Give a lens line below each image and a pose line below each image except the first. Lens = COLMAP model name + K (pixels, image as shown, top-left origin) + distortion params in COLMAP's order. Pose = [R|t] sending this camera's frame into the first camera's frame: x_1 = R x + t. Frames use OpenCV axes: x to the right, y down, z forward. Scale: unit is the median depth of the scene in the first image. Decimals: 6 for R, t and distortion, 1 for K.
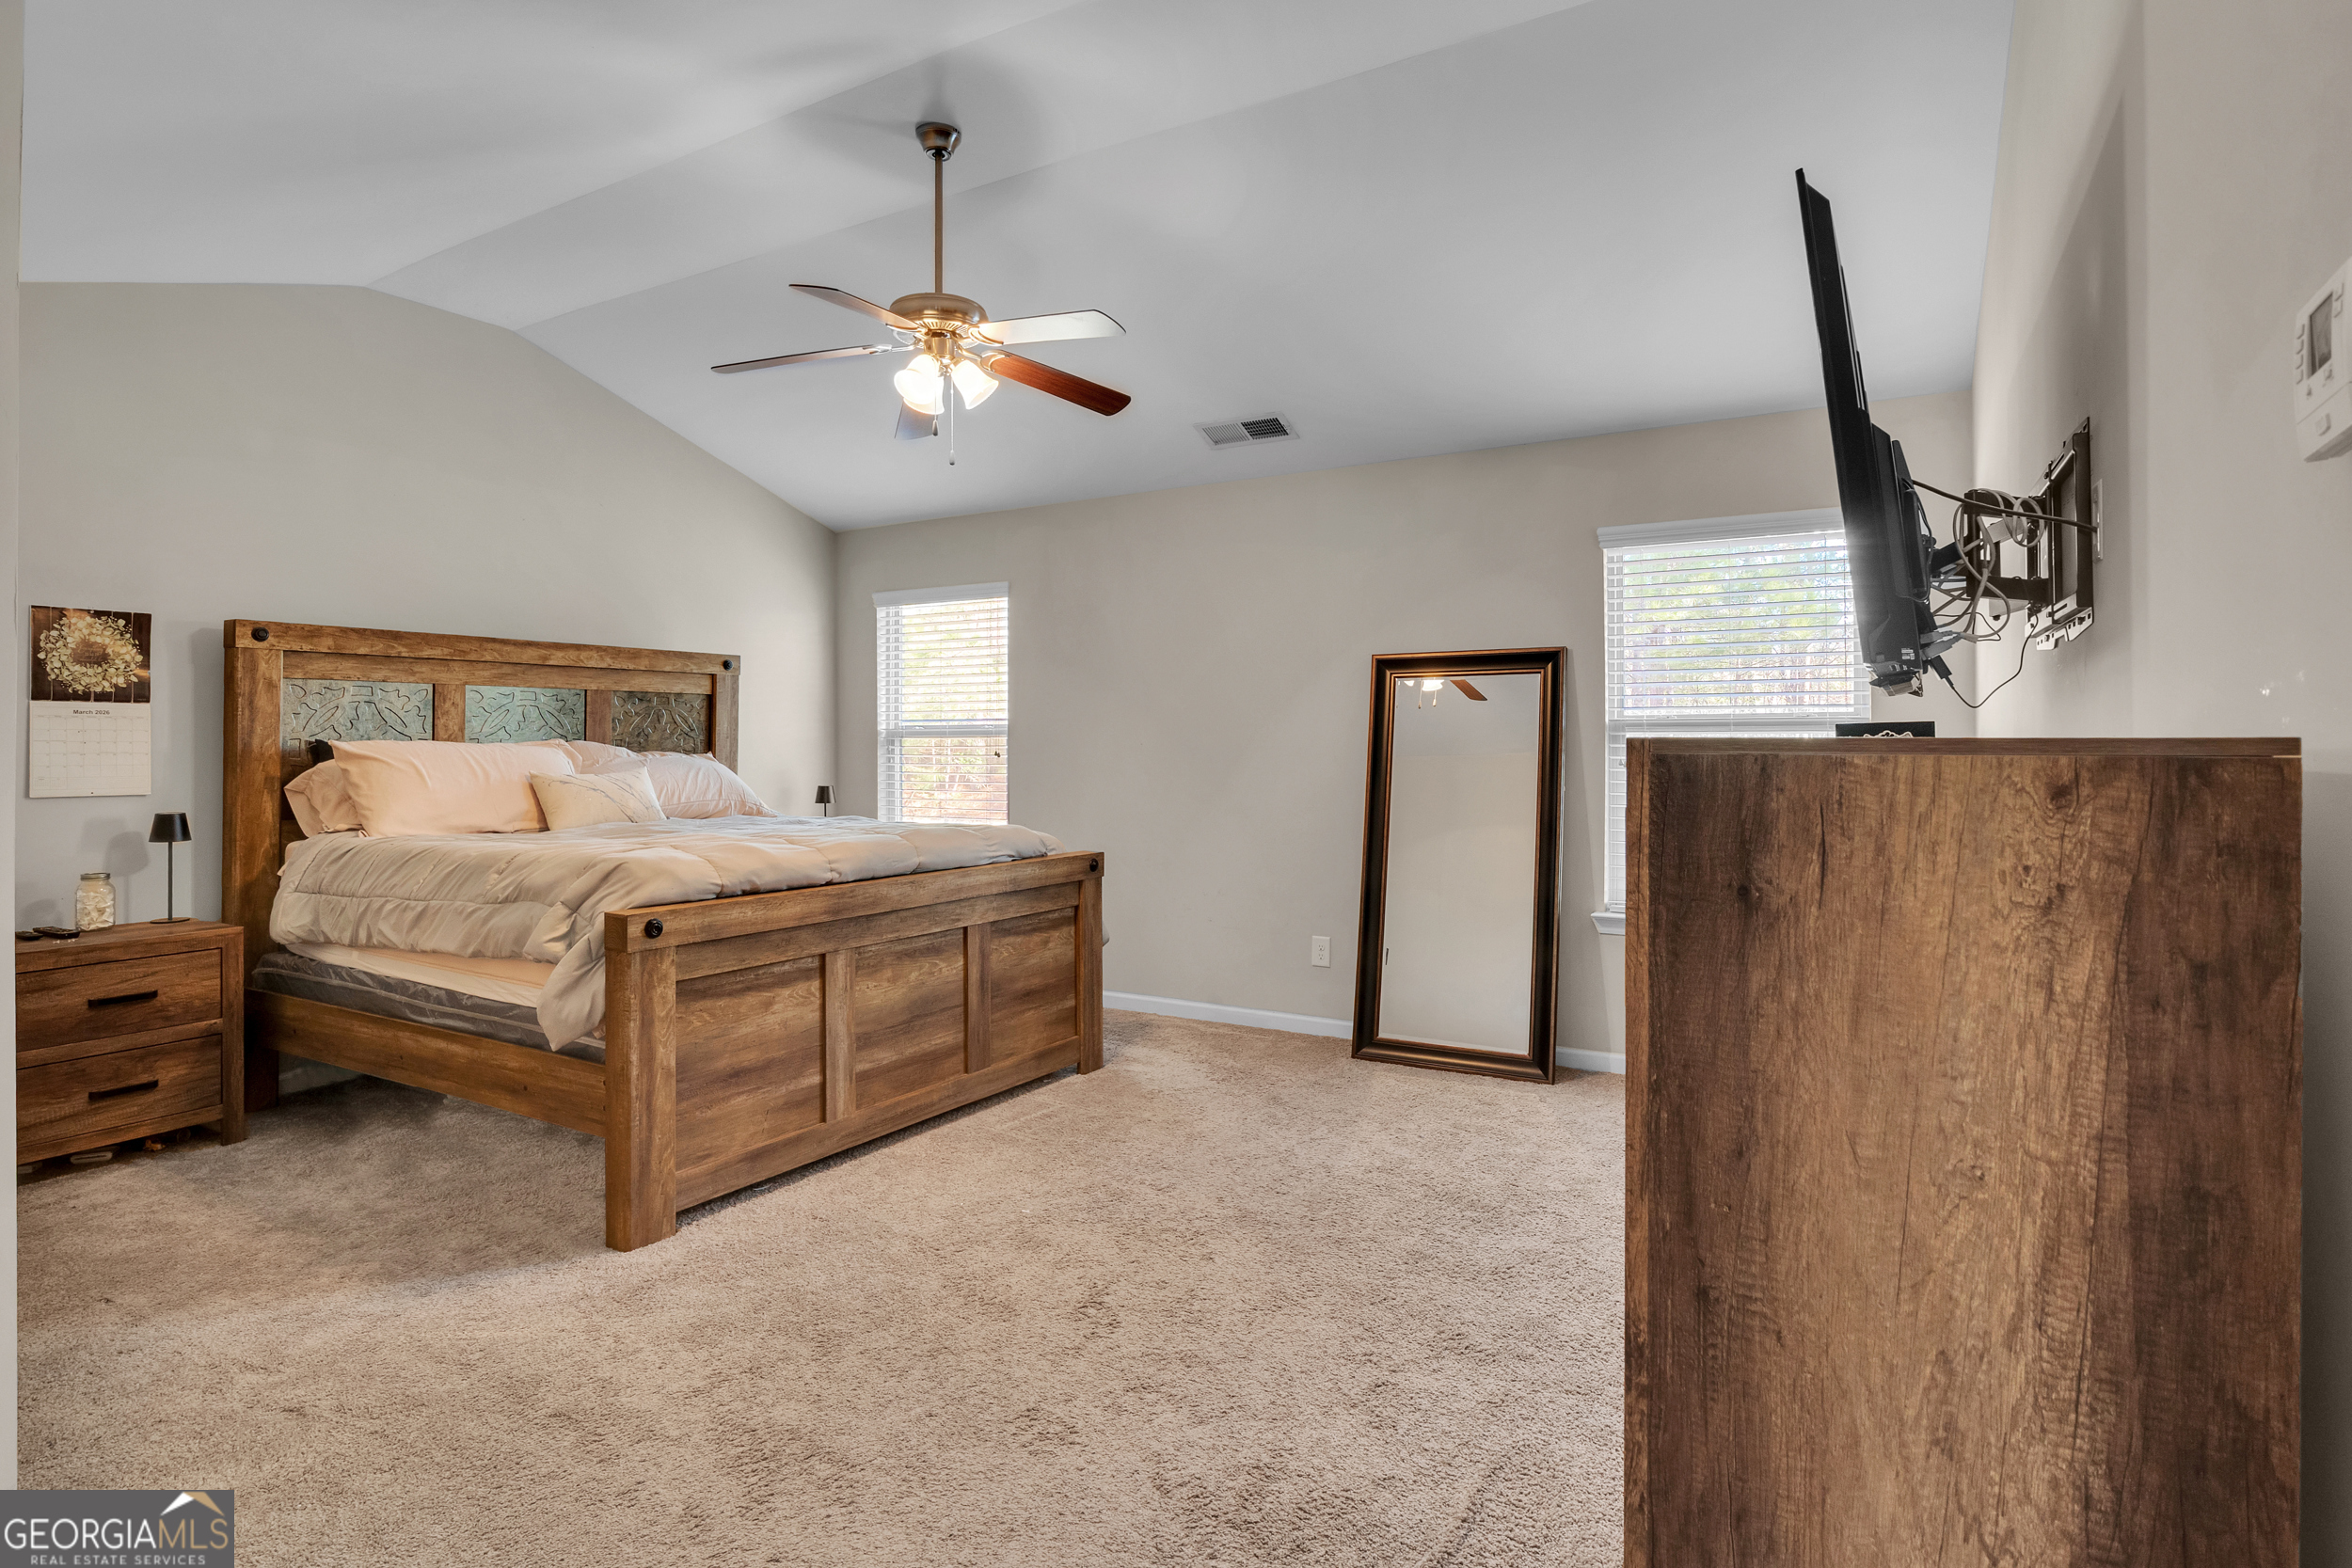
lens RADIAL K [[1201.2, 0, 1173.9], [0, 1201.2, 758.7], [0, 0, 1]] dist [-0.006561, -0.002344]
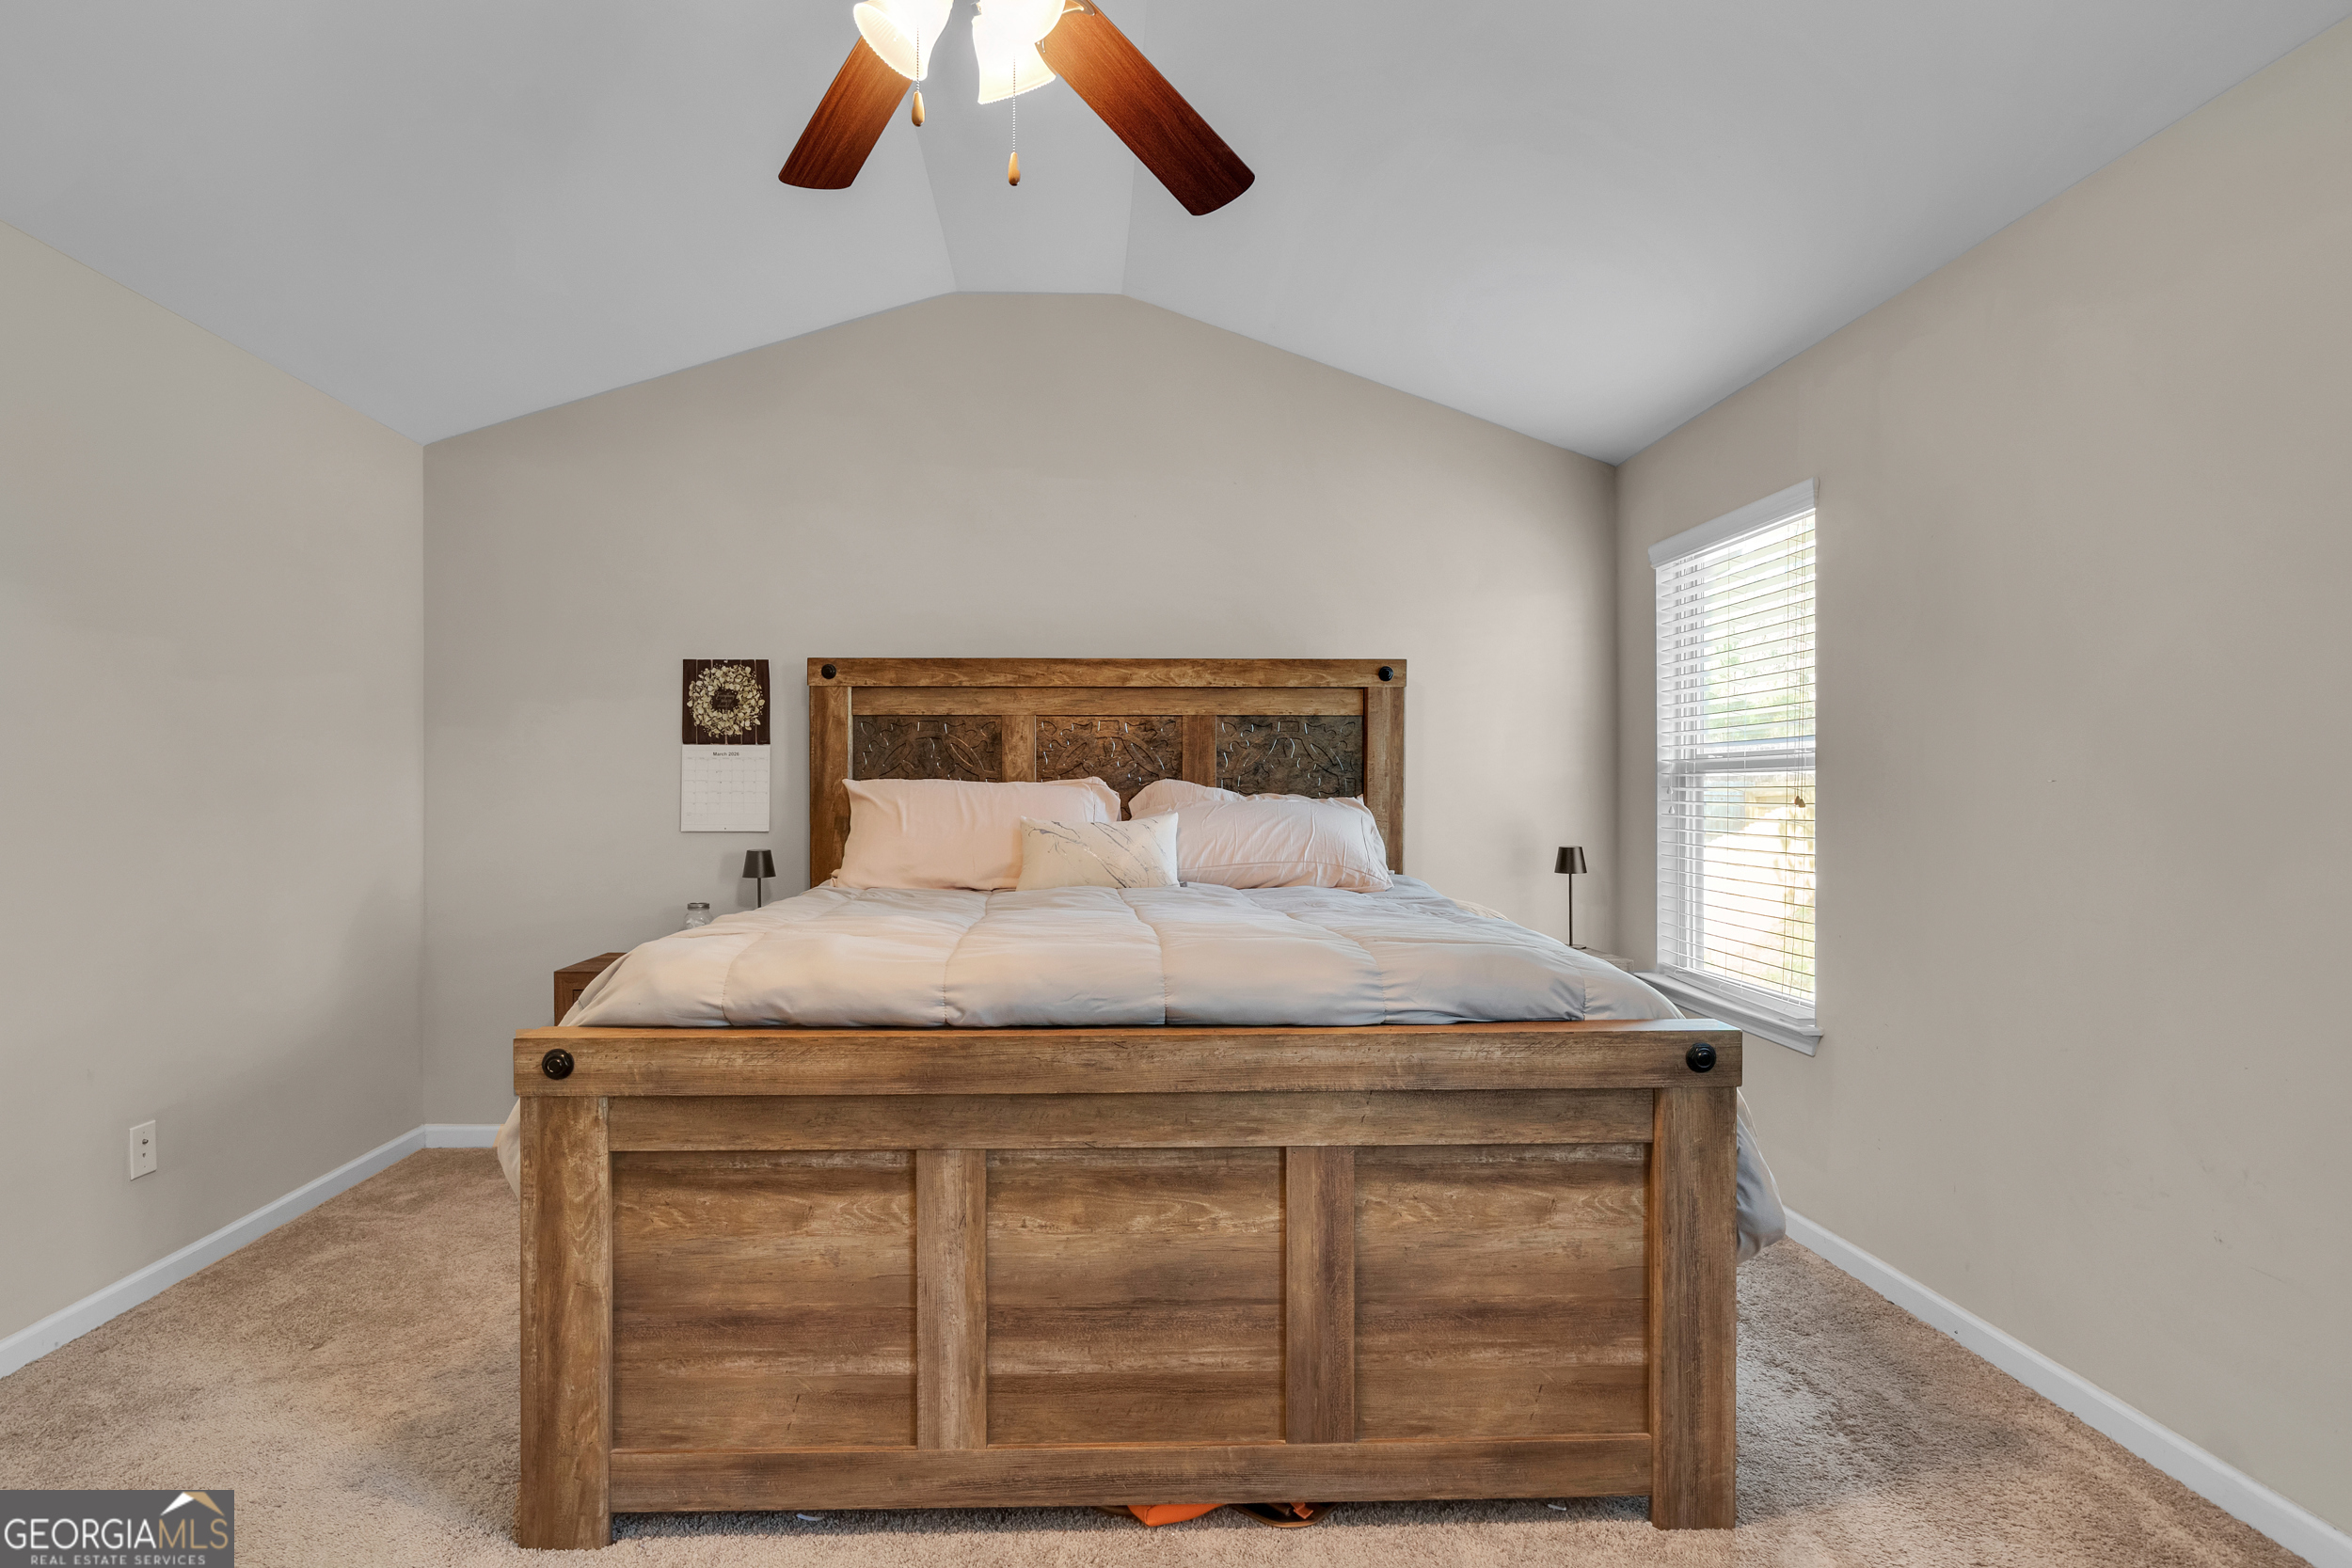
lens RADIAL K [[1201.2, 0, 1176.0], [0, 1201.2, 799.1], [0, 0, 1]] dist [-0.006561, -0.002344]
pose [[0.558815, 0.008185, -0.829252, 0.215778], [-0.010964, 0.999937, 0.002481, -0.004835], [0.829220, 0.007706, 0.558869, 0.692197]]
